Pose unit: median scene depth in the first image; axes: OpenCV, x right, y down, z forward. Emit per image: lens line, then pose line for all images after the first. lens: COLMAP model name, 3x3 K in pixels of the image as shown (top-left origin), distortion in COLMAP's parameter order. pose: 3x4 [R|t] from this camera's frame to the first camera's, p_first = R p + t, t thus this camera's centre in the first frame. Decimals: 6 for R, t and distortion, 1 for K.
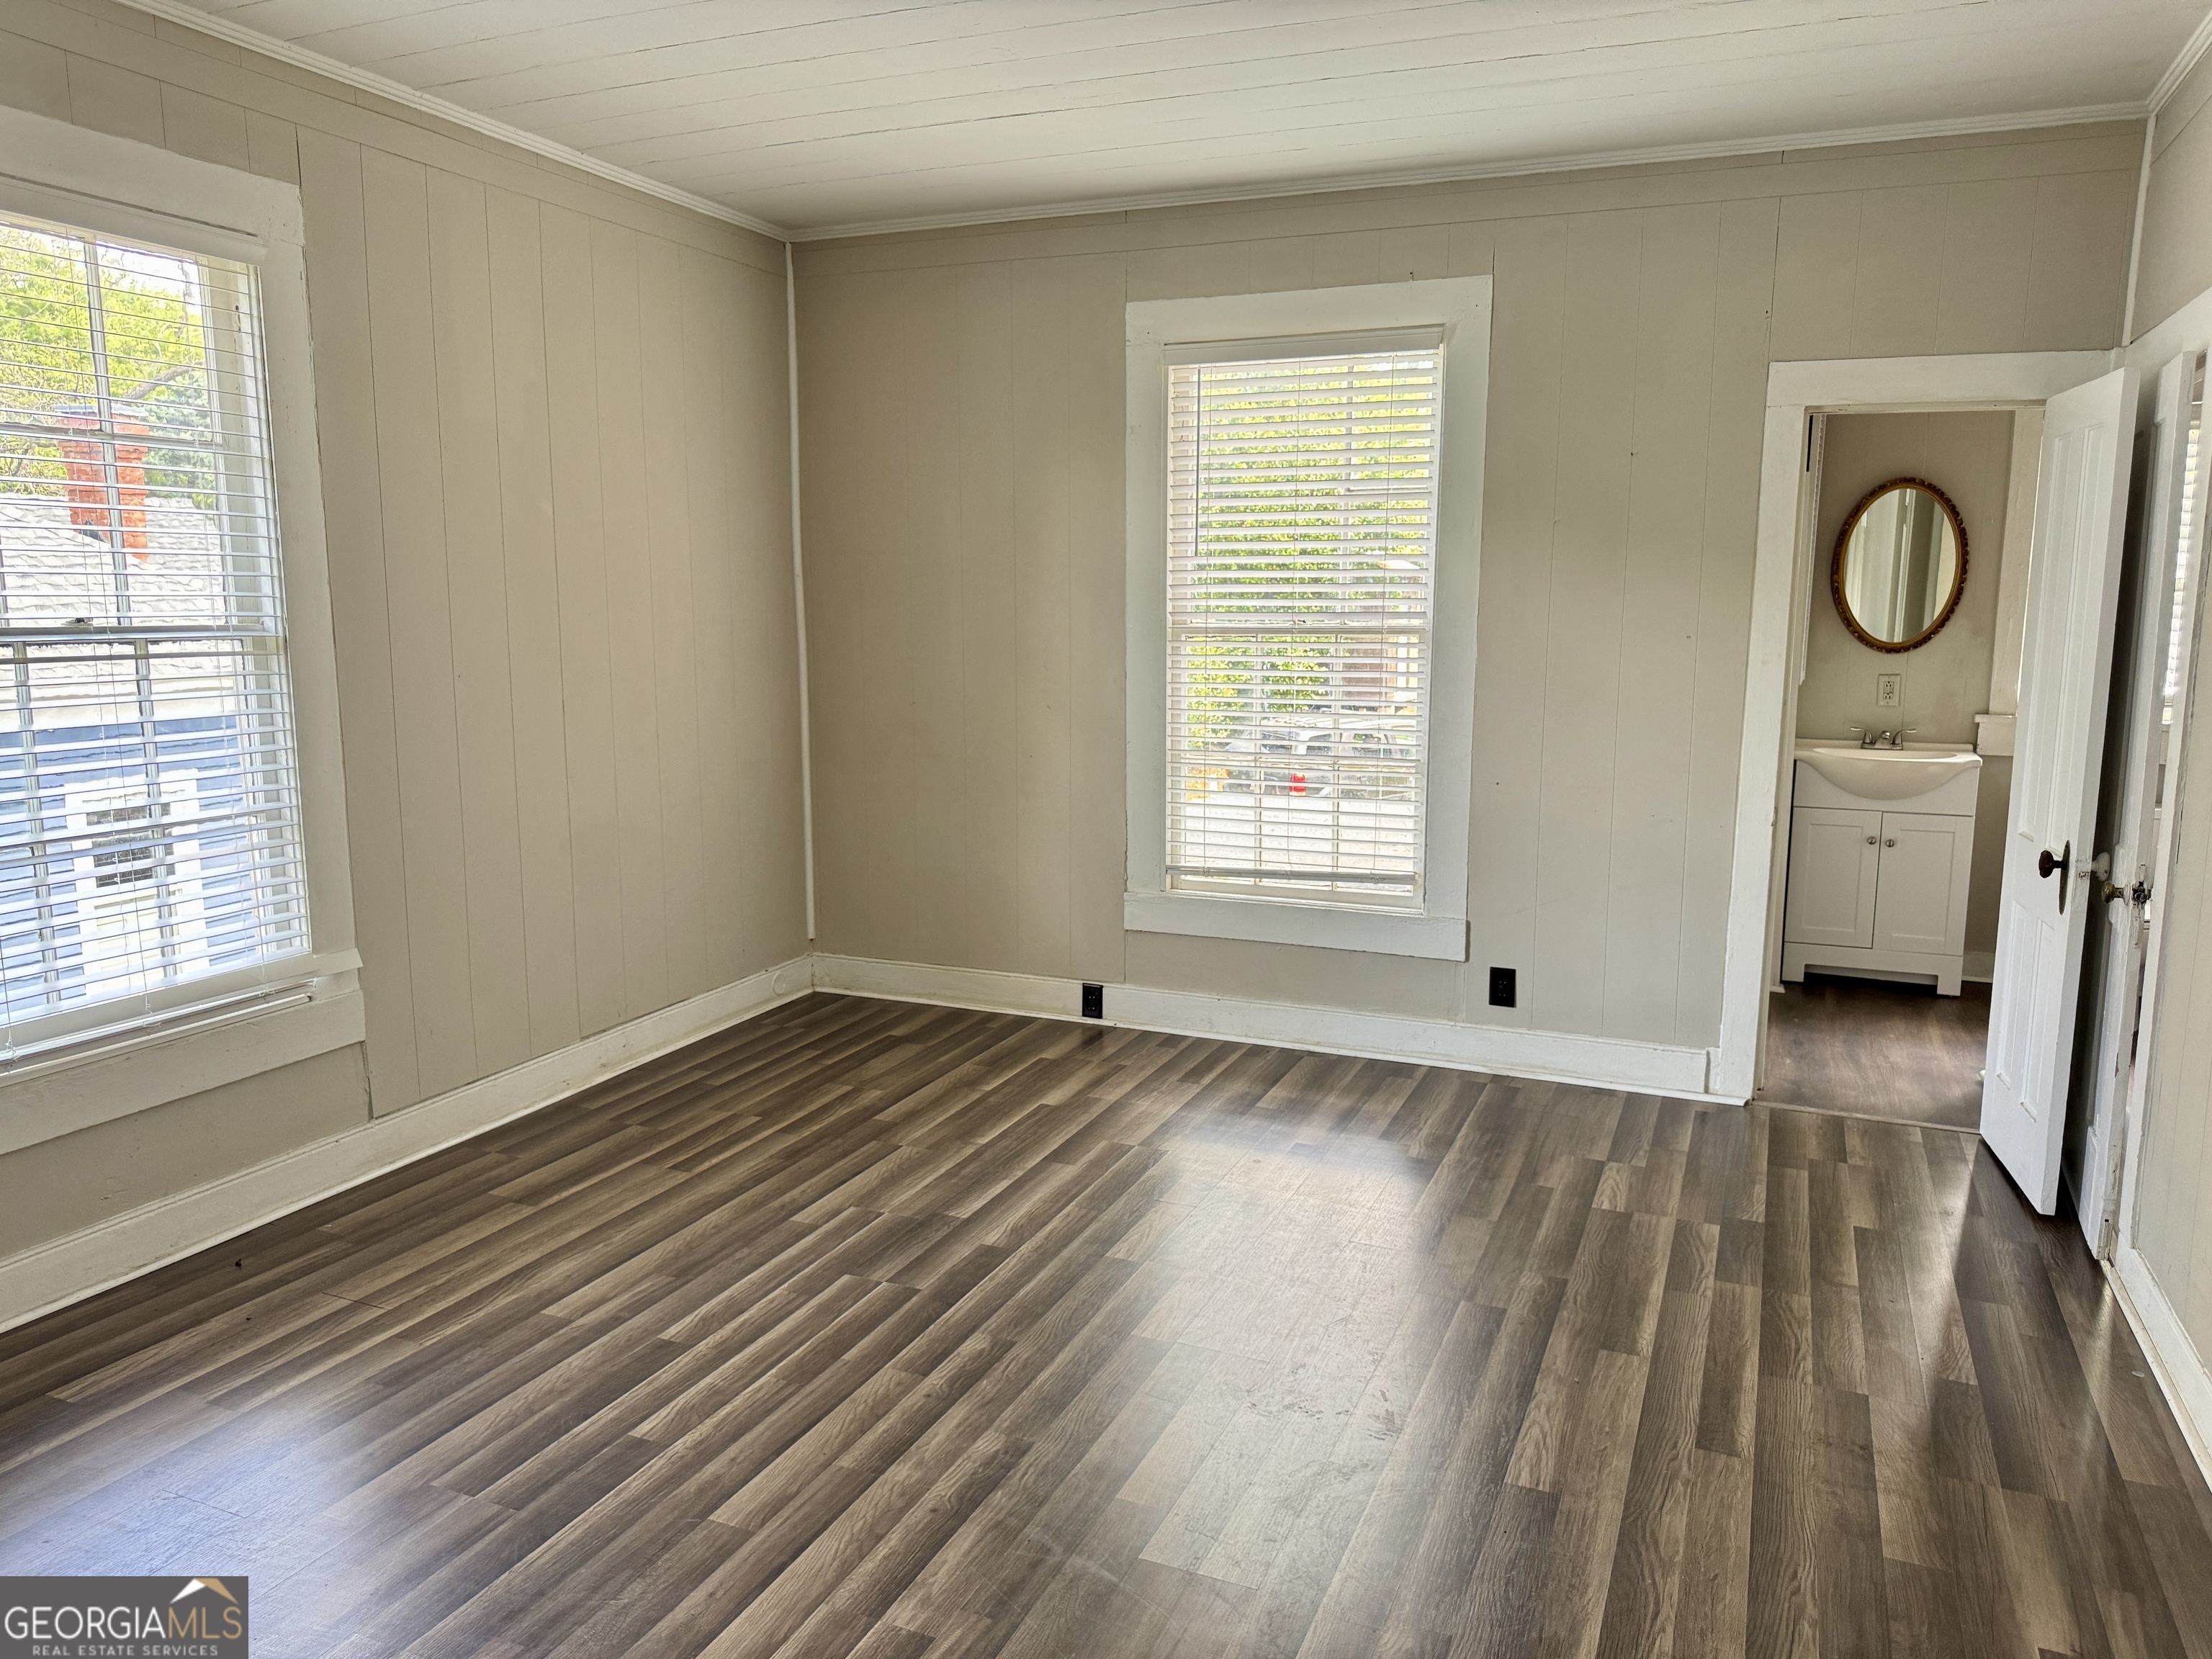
lens RADIAL K [[1563.7, 0, 1110.0], [0, 1563.7, 833.3], [0, 0, 1]] dist [0.037740, 0.001151]
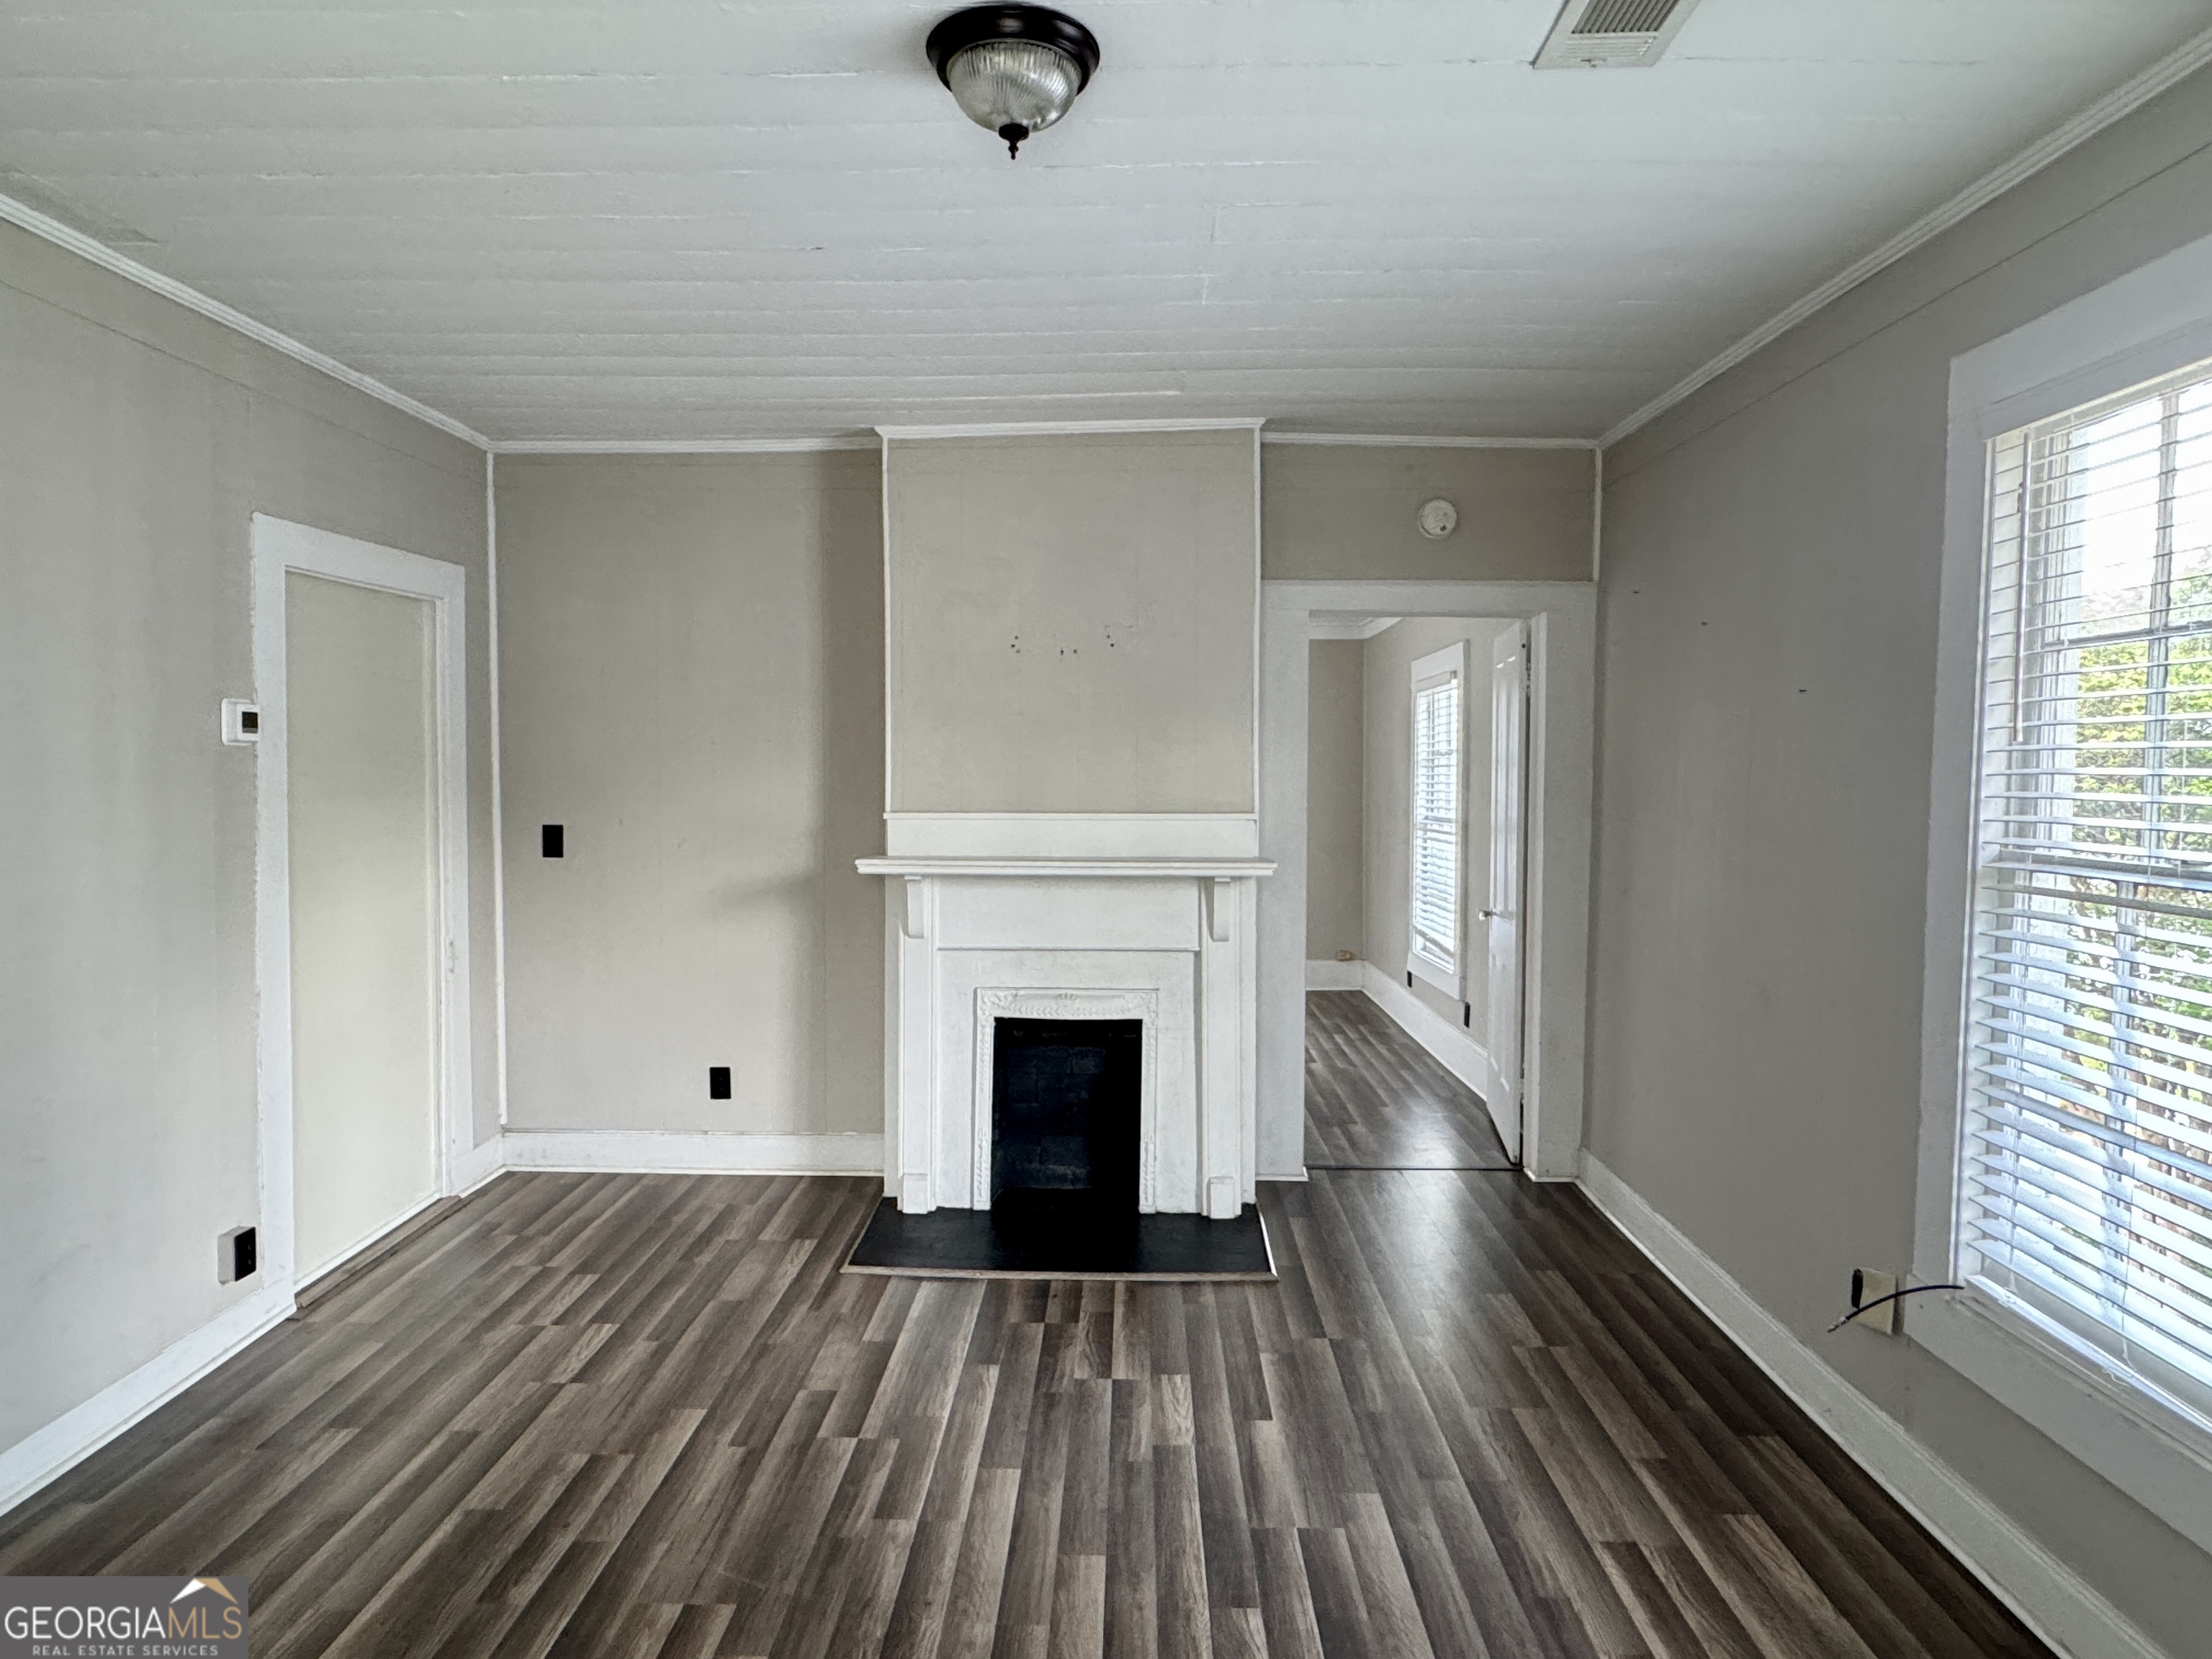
lens RADIAL K [[1313.4, 0, 1104.7], [0, 1313.4, 825.2], [0, 0, 1]] dist [0.000150, -0.000184]
pose [[-0.925521, 0.014689, -0.378411, 0.114906], [-0.064378, 0.978600, 0.195442, -0.298388], [0.373183, 0.205247, -0.904770, 1.679542]]
